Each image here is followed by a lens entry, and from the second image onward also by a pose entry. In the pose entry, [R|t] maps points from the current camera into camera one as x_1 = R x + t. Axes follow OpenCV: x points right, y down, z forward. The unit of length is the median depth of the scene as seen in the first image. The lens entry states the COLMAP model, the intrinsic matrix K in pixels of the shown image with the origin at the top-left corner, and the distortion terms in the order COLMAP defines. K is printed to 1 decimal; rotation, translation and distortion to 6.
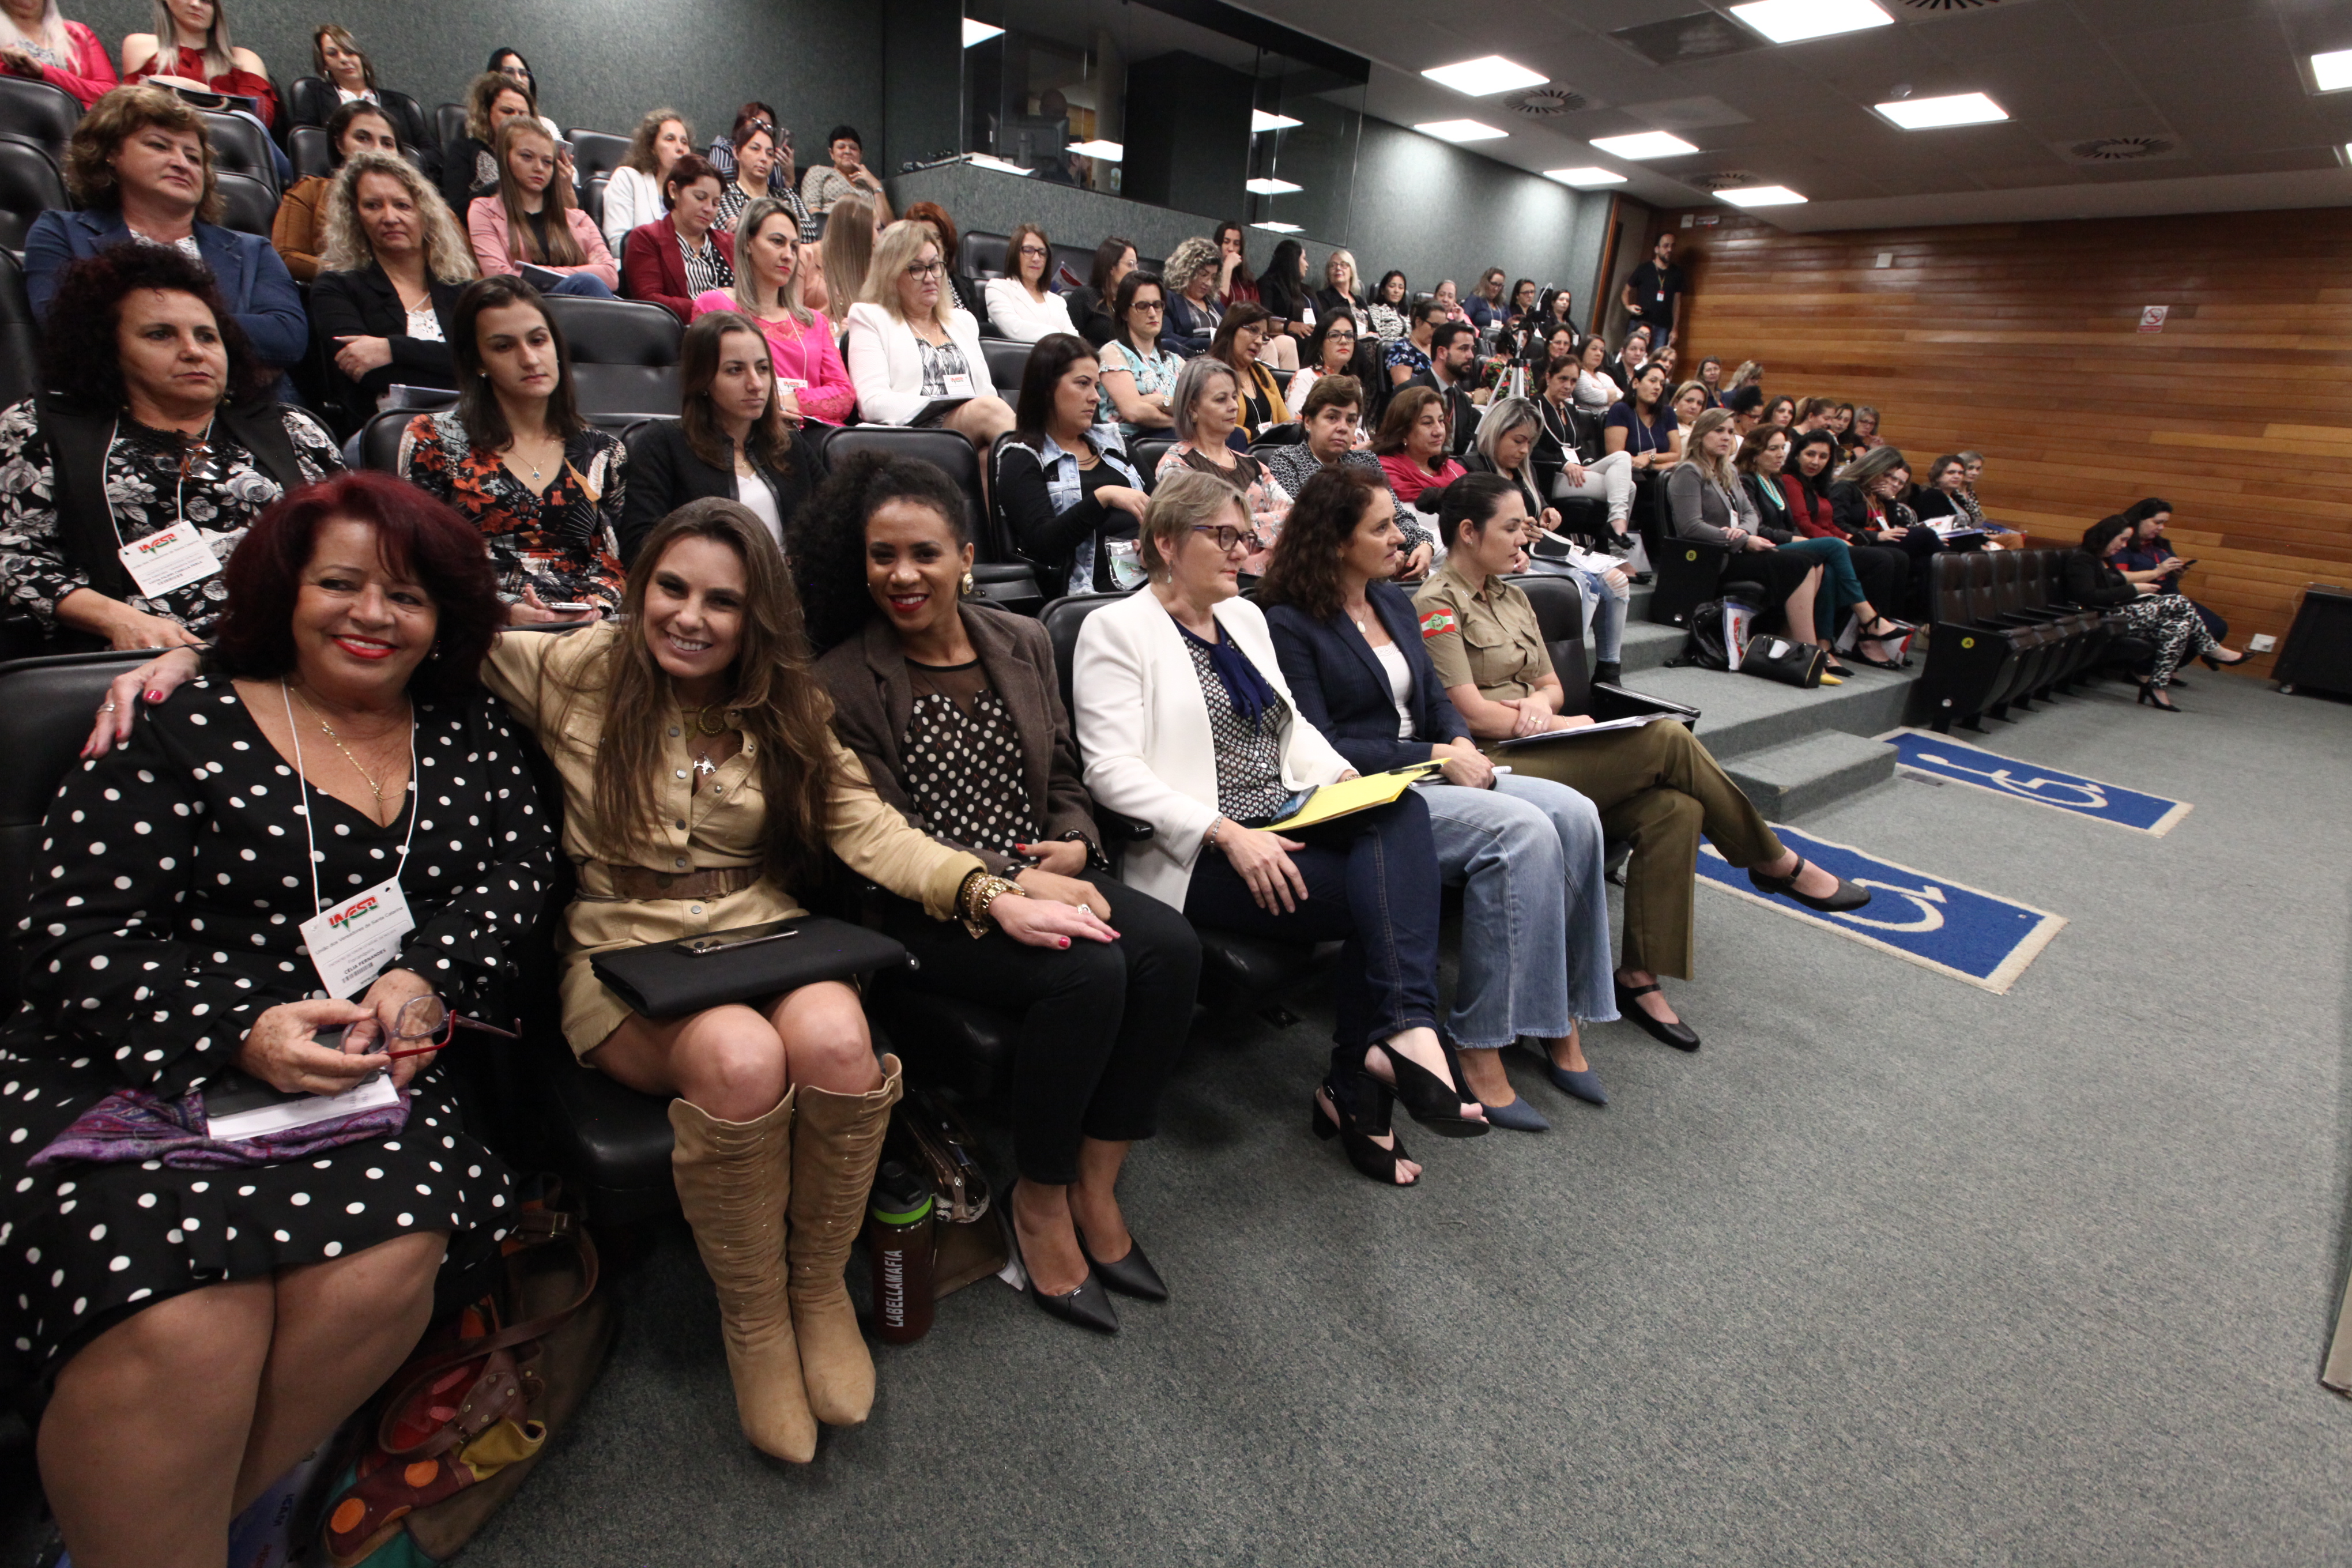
lens RADIAL K [[1066.3, 0, 1178.9], [0, 1066.3, 785.0], [0, 0, 1]] dist [-0.046648, 0.015510]
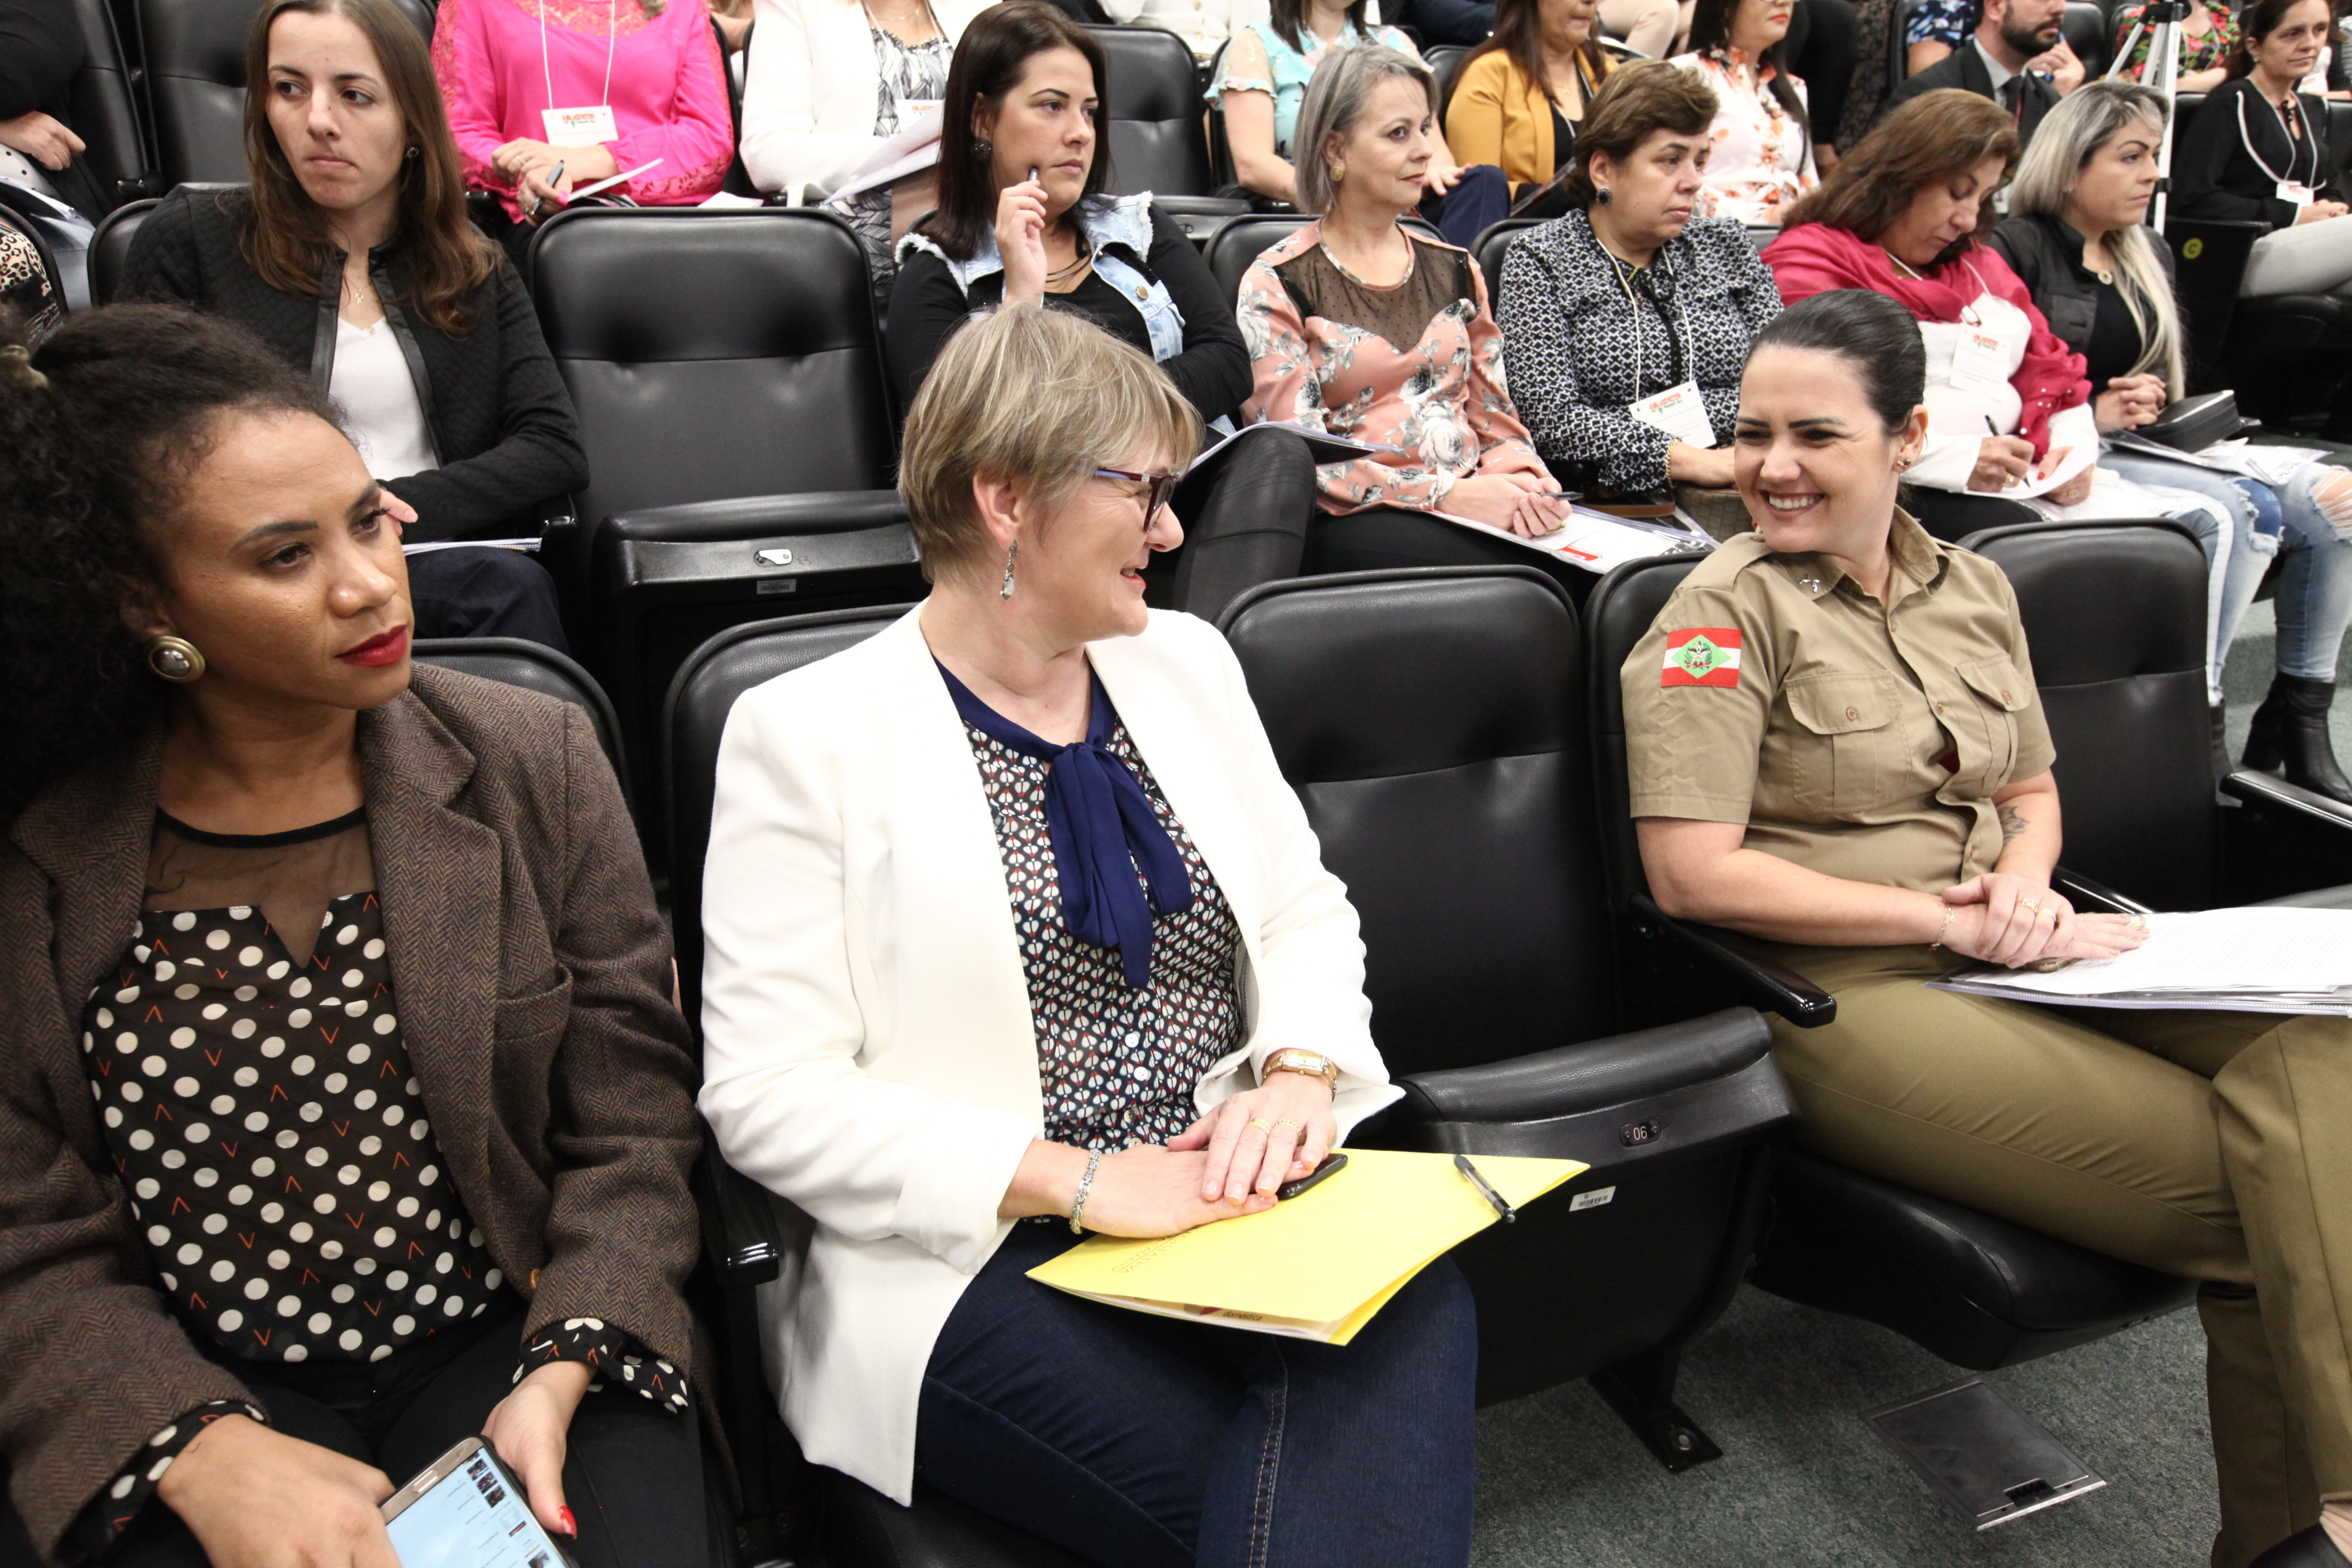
lens RADIAL K [[1574.9, 0, 1166.5], [0, 1574.9, 777.2], [0, 0, 1]] dist [0.030055, 0.002269]
pose [[0.963840, 0.077402, -0.254992, 0.098170], [-0.067035, 0.996541, 0.049115, -0.066663], [0.257911, -0.030245, 0.965695, 0.178300]]
